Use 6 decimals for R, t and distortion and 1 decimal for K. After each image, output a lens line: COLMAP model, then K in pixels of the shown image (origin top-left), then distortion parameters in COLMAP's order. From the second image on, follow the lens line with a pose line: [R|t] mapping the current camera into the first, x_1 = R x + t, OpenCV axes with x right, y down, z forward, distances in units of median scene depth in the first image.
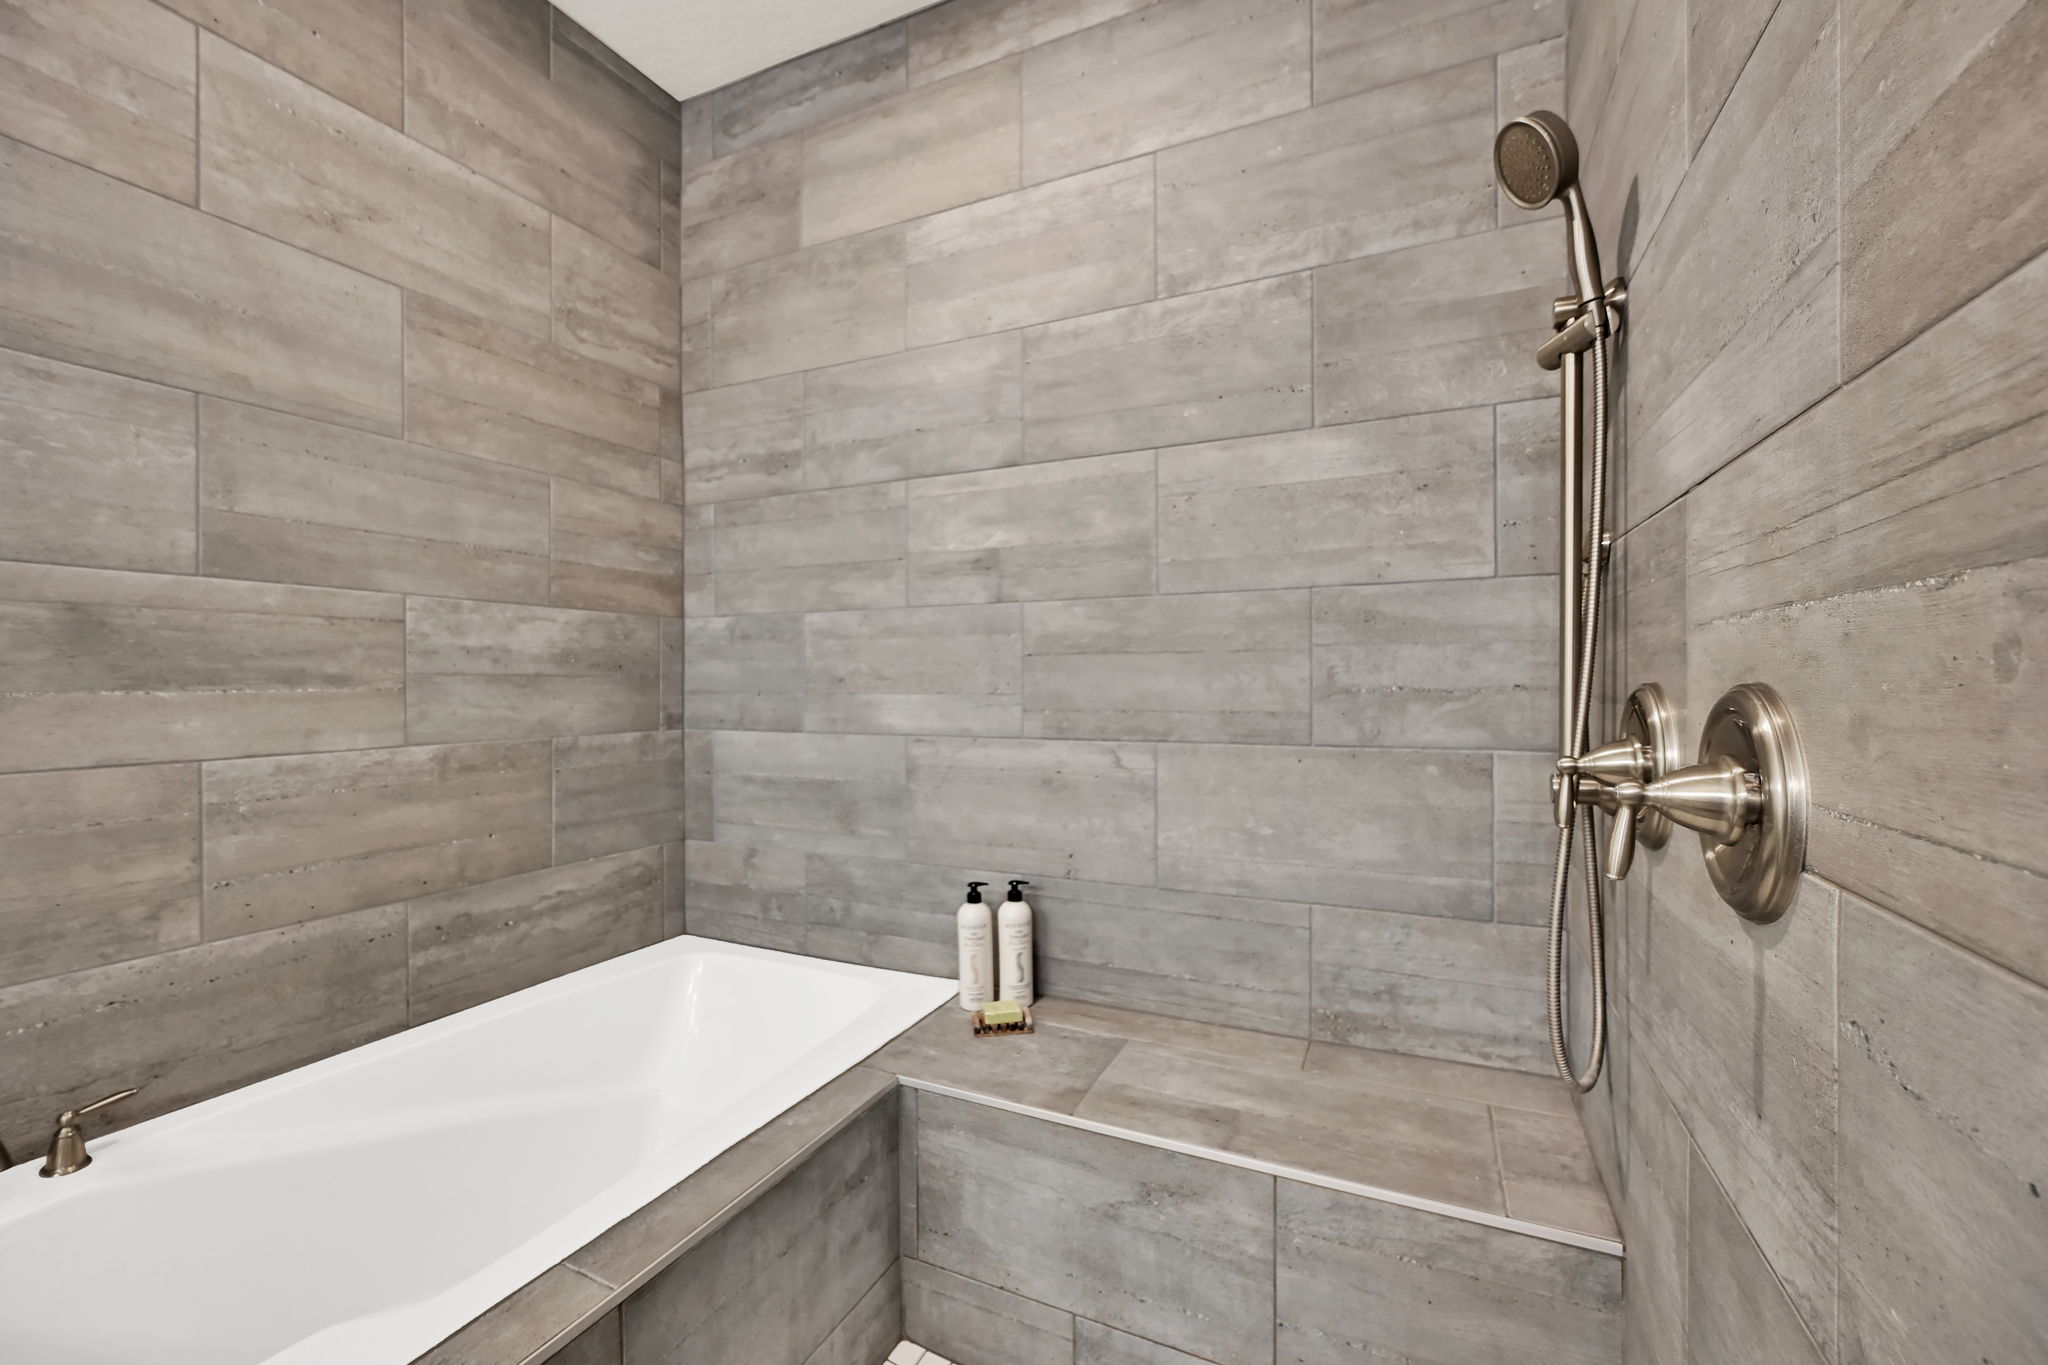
lens RADIAL K [[847.5, 0, 1024.0], [0, 847.5, 682.5], [0, 0, 1]] dist [-0.001317, -0.000090]
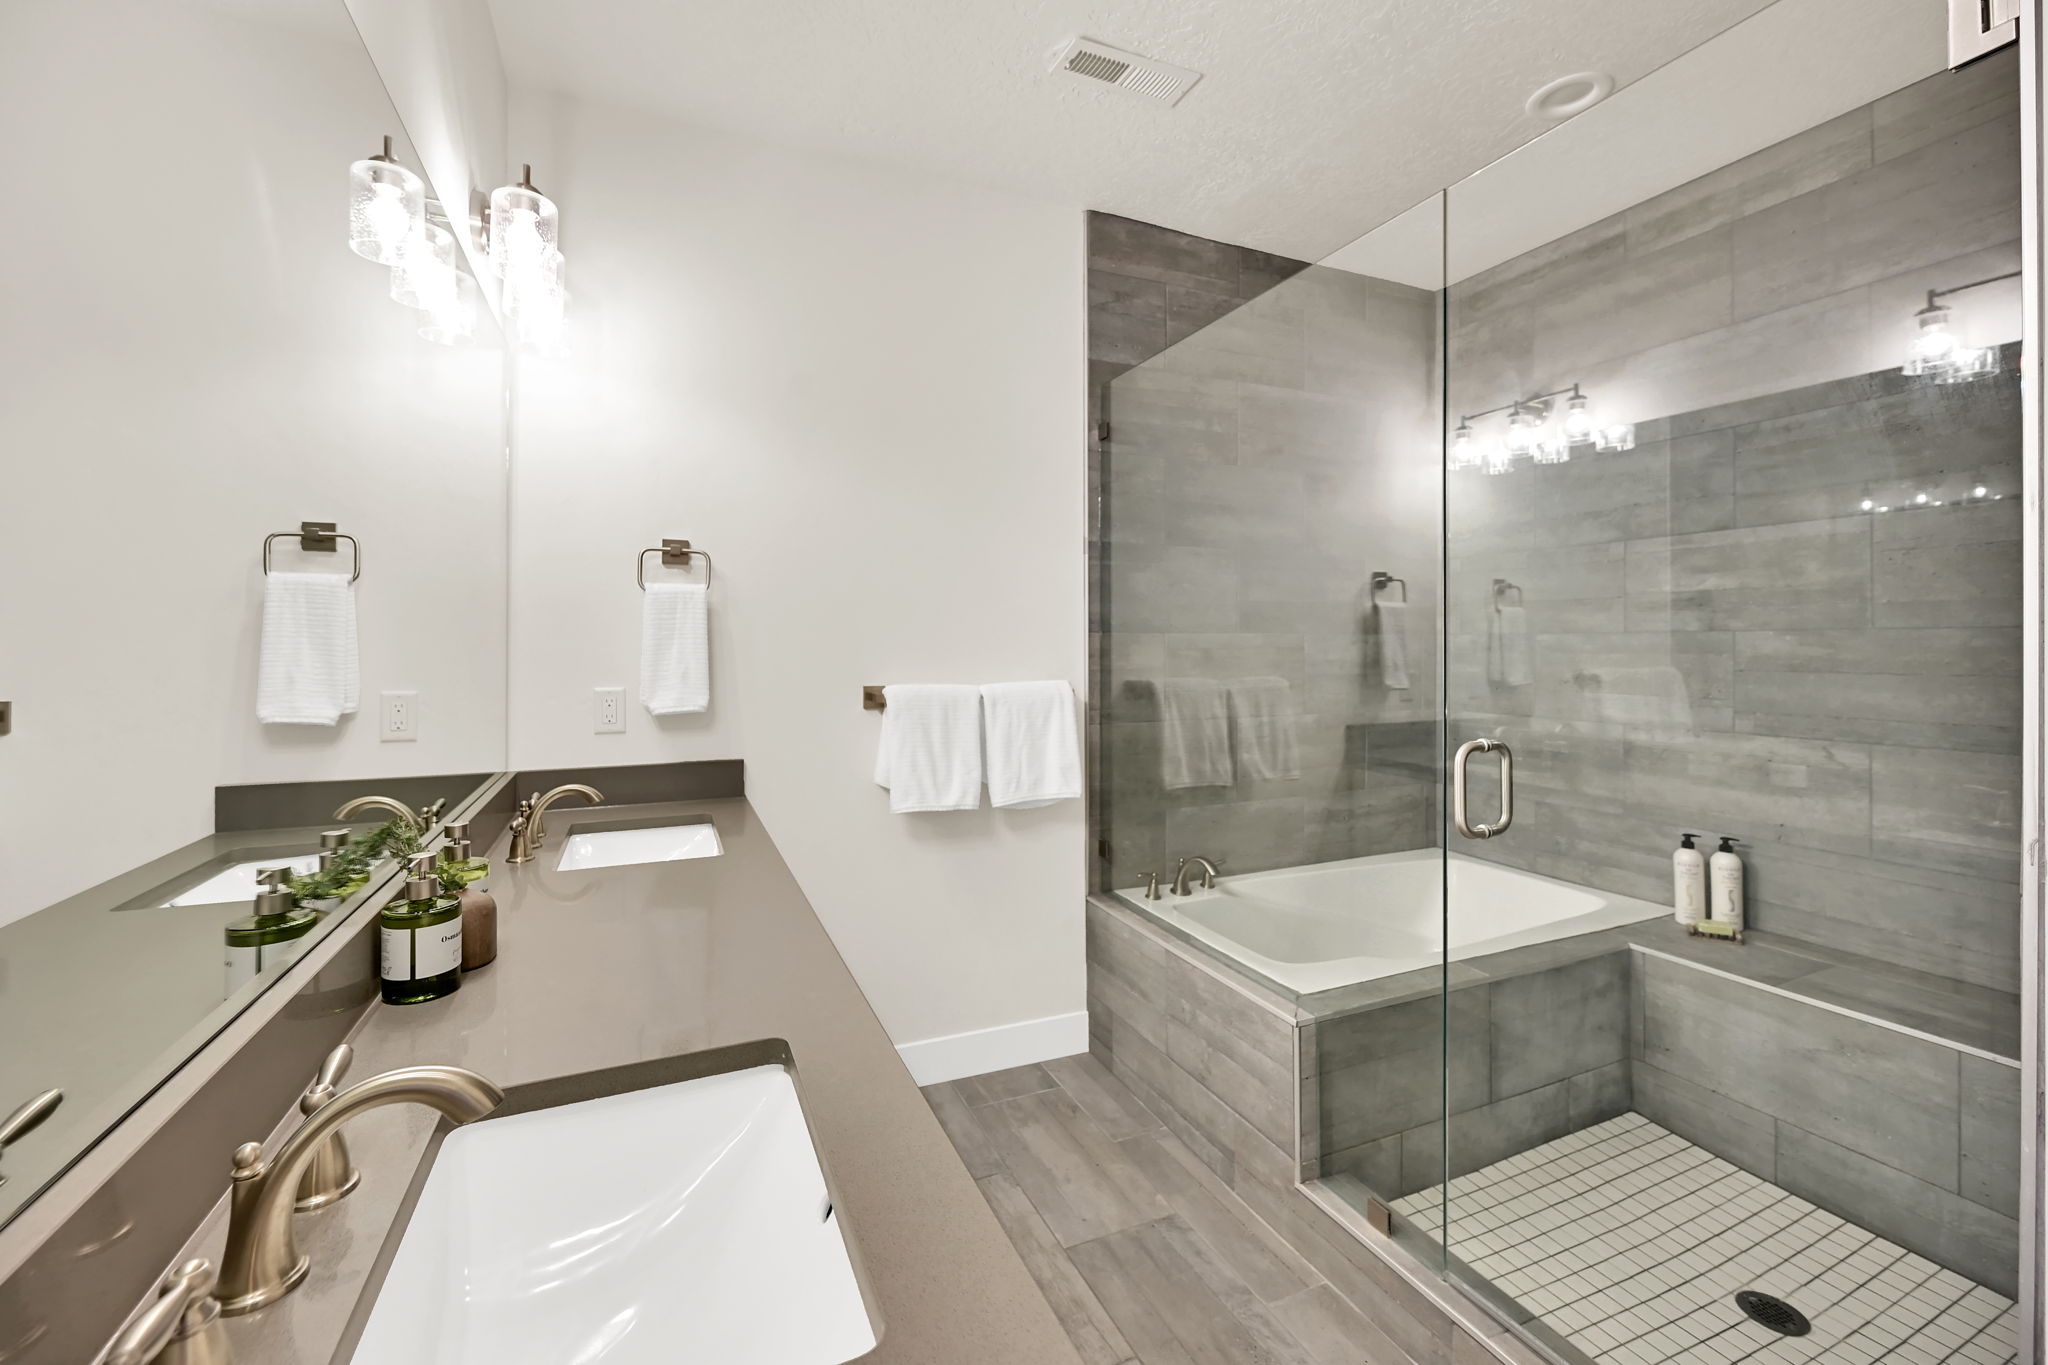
lens RADIAL K [[834.2, 0, 1020.3], [0, 834.2, 641.9], [0, 0, 1]] dist [-0.003700, -0.000287]
pose [[0.755657, 0.001446, -0.654966, 0.006871], [-0.005535, 0.999976, -0.004178, -0.068706], [0.654944, 0.006783, 0.755647, -0.761201]]
